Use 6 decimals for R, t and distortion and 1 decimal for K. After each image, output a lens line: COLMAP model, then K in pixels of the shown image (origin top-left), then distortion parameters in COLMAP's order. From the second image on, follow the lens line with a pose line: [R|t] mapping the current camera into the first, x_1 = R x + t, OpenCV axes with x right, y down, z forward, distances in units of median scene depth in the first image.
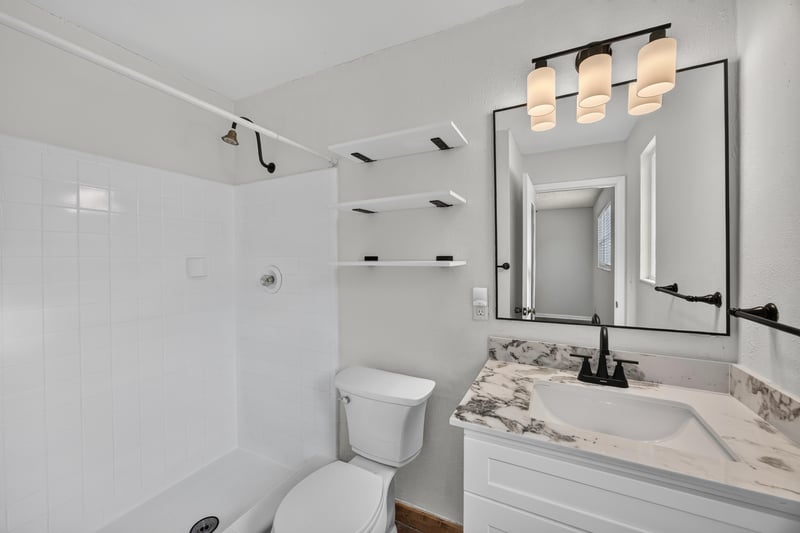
lens RADIAL K [[307.6, 0, 407.6], [0, 307.6, 262.0], [0, 0, 1]] dist [-0.002716, 0.000099]
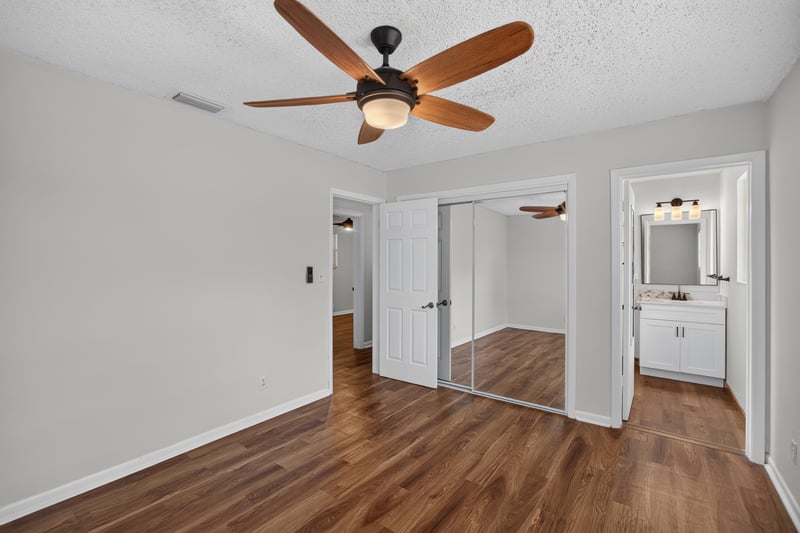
lens RADIAL K [[361.2, 0, 396.3], [0, 361.2, 263.5], [0, 0, 1]] dist [-0.025307, 0.005598]
pose [[0.980457, 0.001248, -0.196729, -1.600688], [-0.000505, 0.999993, 0.003824, -0.027025], [0.196732, -0.003650, 0.980450, -3.357606]]
